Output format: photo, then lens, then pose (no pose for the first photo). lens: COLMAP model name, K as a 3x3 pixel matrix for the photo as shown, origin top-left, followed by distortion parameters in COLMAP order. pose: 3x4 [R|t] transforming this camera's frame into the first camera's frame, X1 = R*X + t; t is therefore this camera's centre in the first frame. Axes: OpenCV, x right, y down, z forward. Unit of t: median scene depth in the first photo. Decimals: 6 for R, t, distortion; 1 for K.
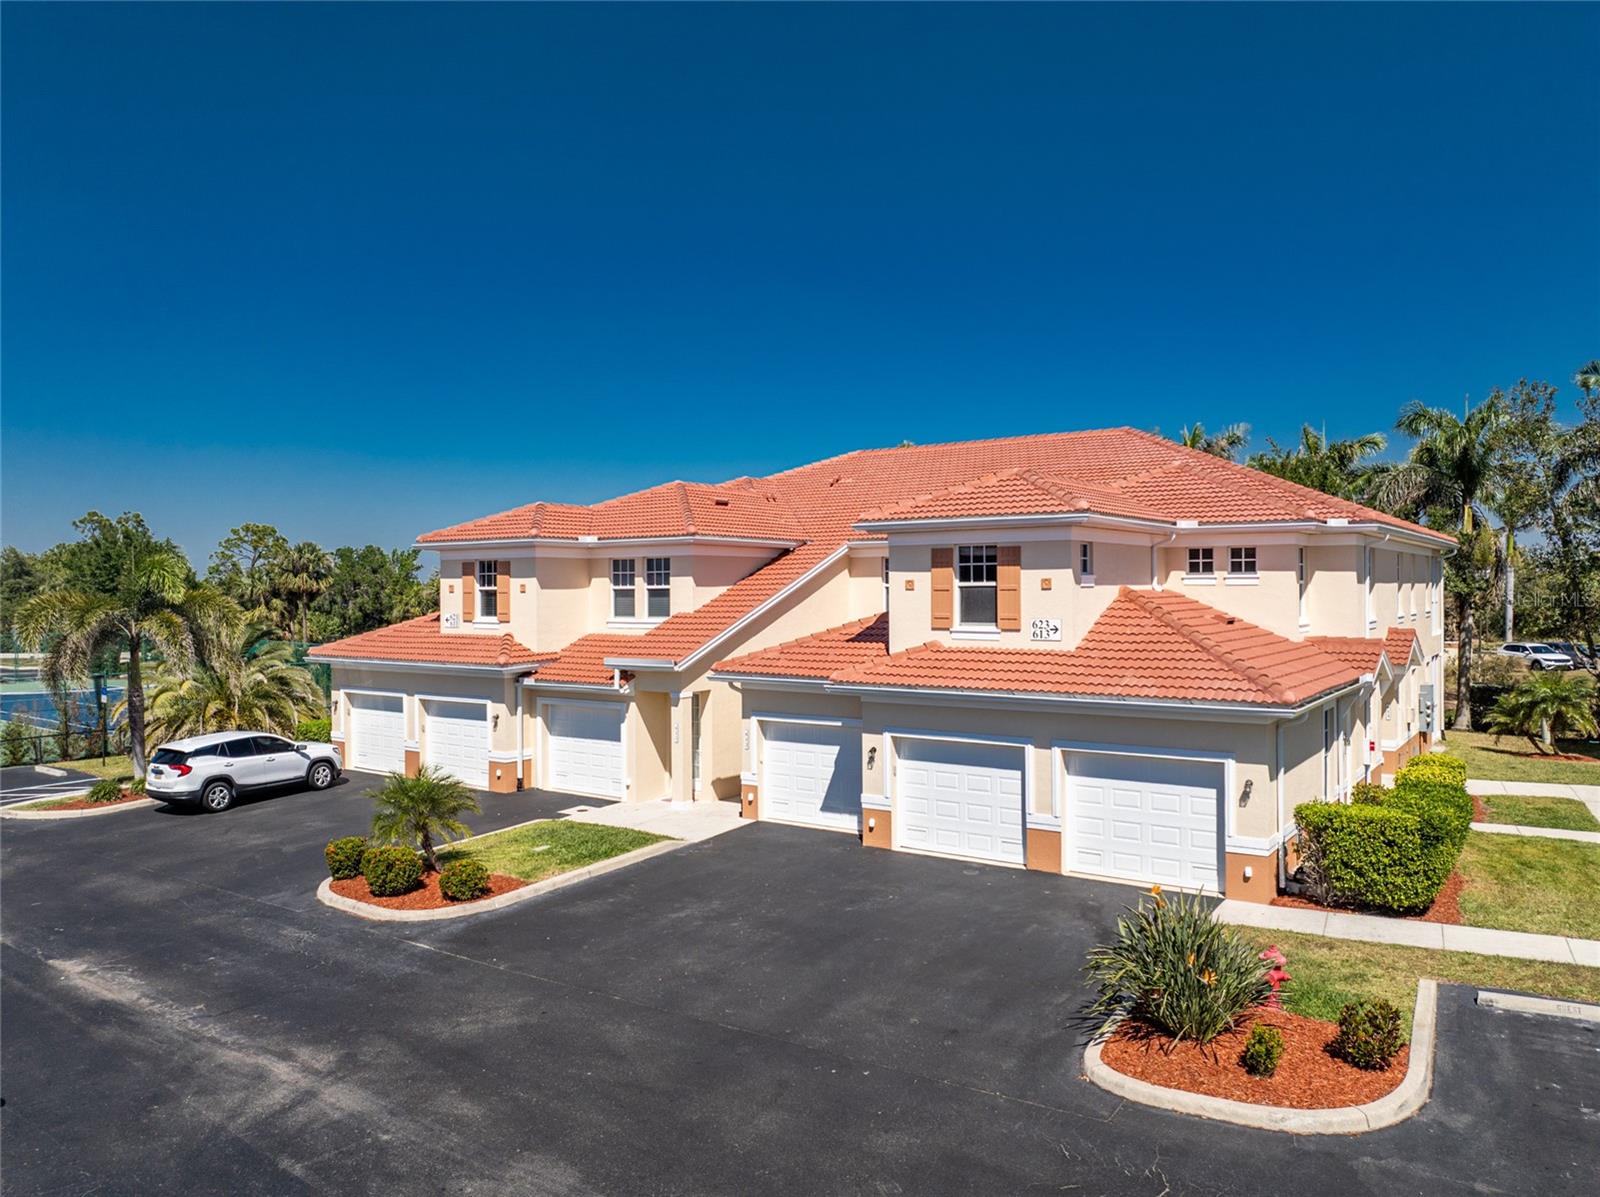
lens RADIAL K [[1130.3, 0, 797.1], [0, 1130.3, 597.3], [0, 0, 1]] dist [-0.034665, -0.002439]
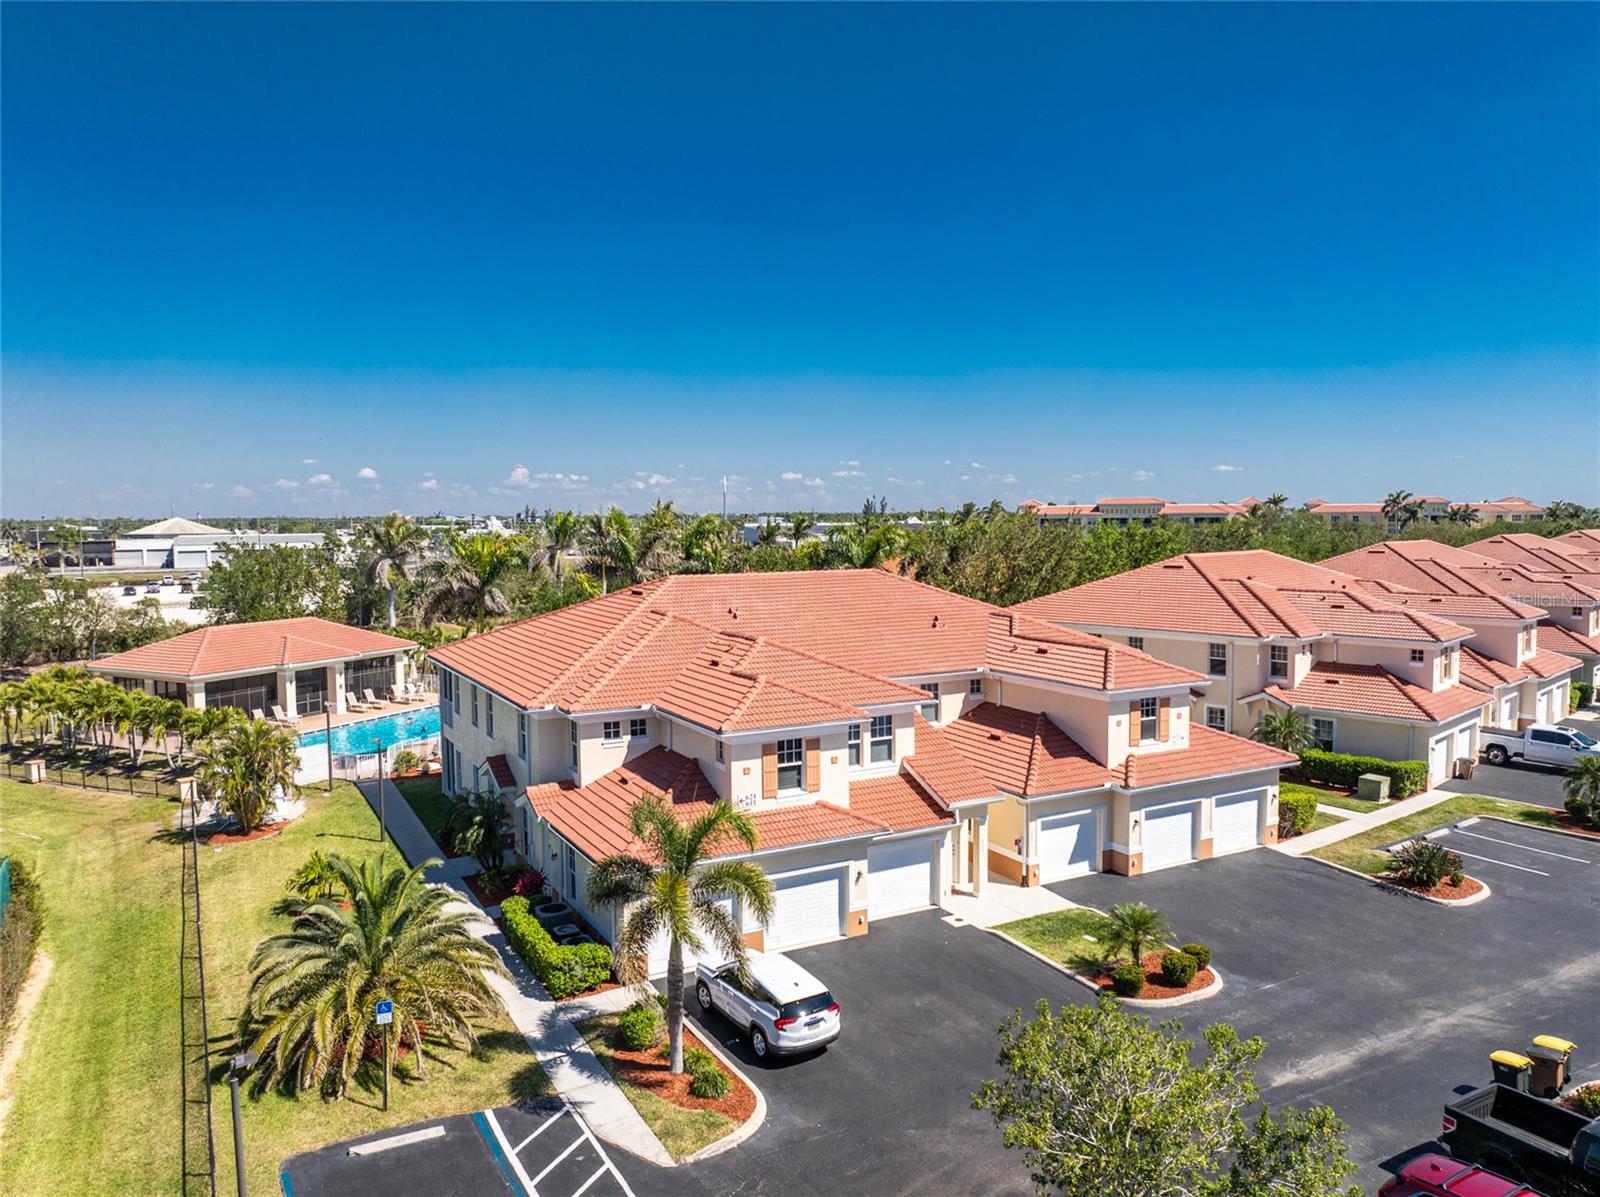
lens RADIAL K [[1138.0, 0, 803.4], [0, 1138.0, 599.2], [0, 0, 1]] dist [-0.031847, -0.003552]
pose [[0.437283, -0.064211, 0.897029, -1.794369], [0.011970, 0.997775, 0.065587, -0.345708], [-0.899244, -0.017943, 0.437078, 0.722632]]
